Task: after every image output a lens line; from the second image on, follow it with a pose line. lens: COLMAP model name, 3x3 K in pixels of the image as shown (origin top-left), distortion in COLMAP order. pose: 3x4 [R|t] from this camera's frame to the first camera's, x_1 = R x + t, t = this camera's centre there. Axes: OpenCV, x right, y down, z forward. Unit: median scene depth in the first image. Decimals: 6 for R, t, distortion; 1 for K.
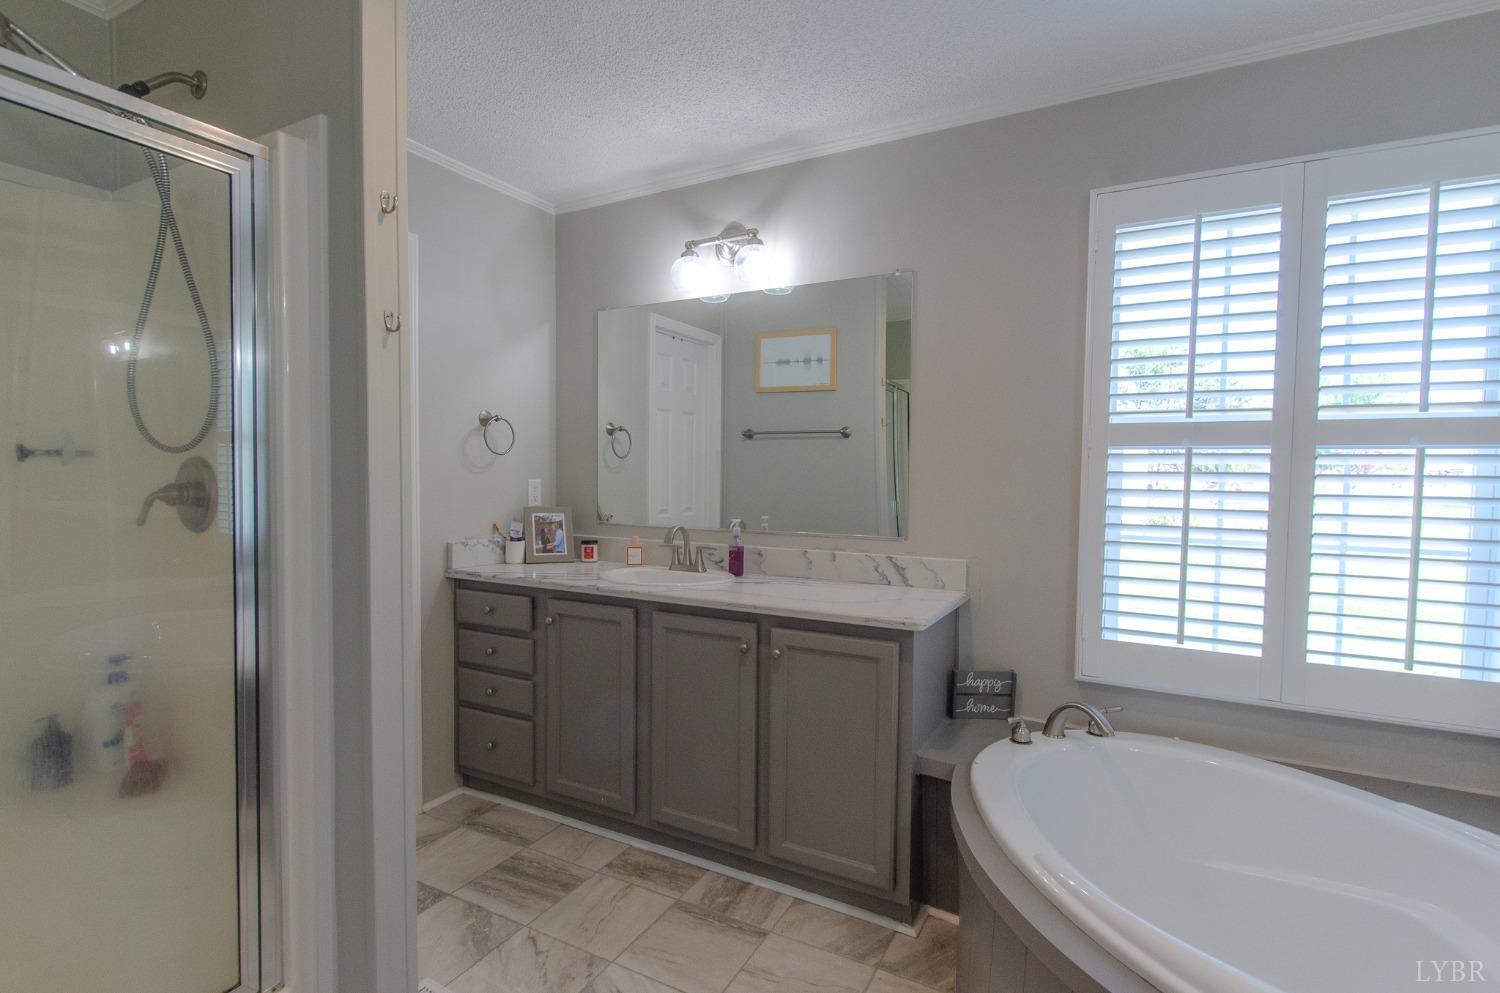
lens RADIAL K [[715.9, 0, 750.0], [0, 715.9, 496.5], [0, 0, 1]] dist [0.003208, -0.000602]
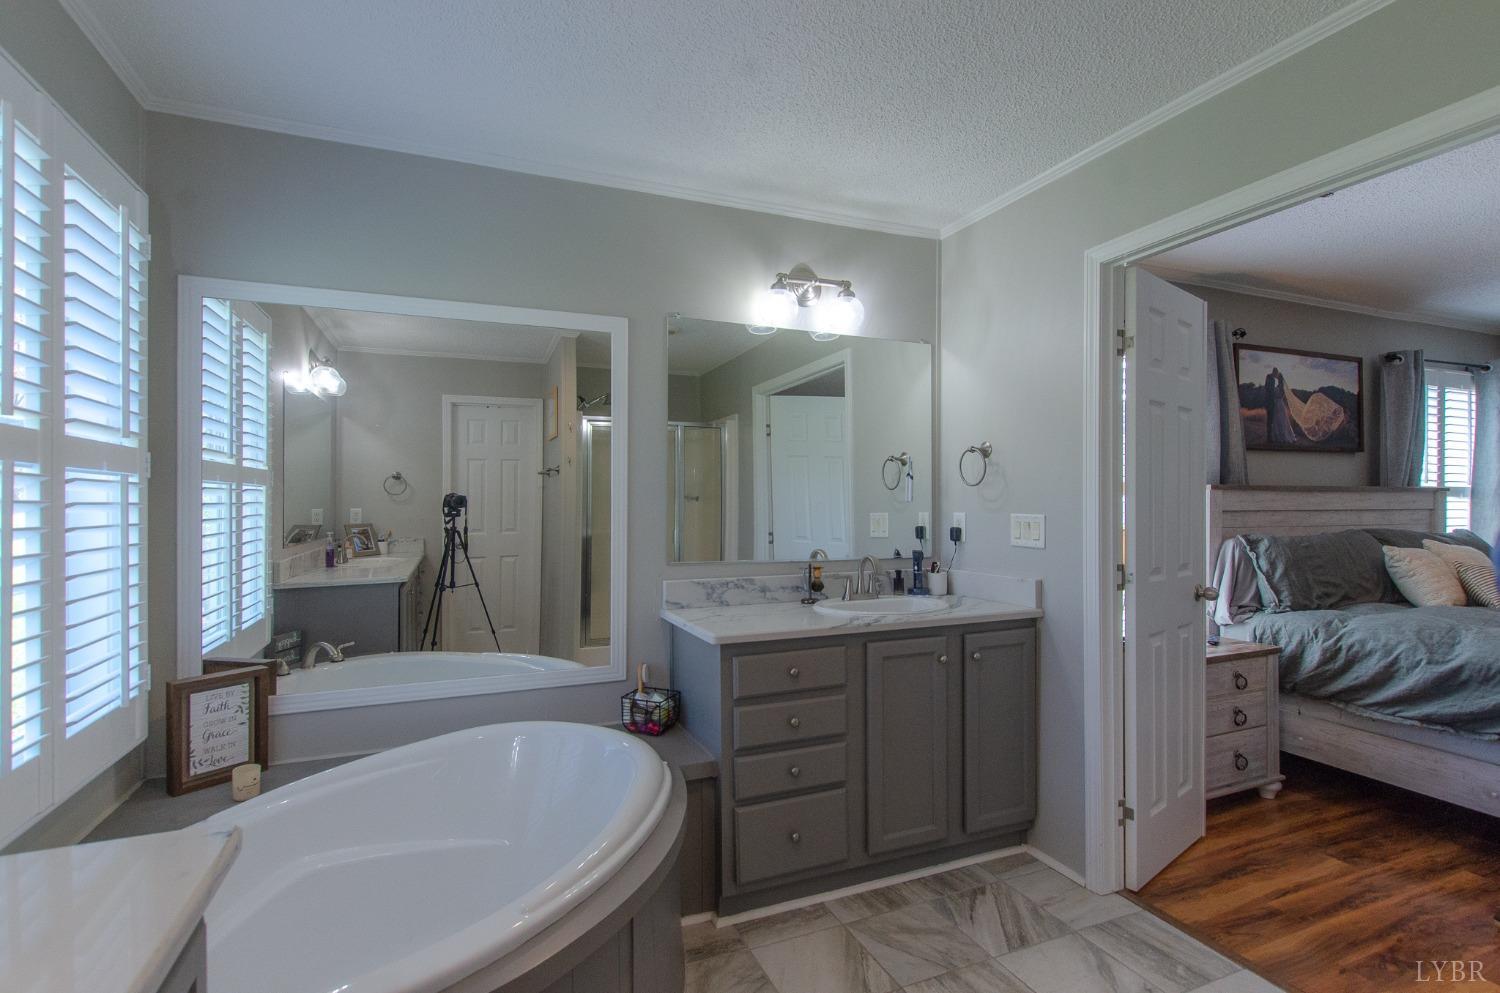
lens RADIAL K [[715.9, 0, 750.0], [0, 715.9, 496.5], [0, 0, 1]] dist [0.003208, -0.000602]
pose [[0.630499, -0.013851, 0.776067, -0.944049], [0.038206, 0.999183, -0.013207, -0.036486], [-0.775249, 0.037977, 0.630513, 0.439757]]
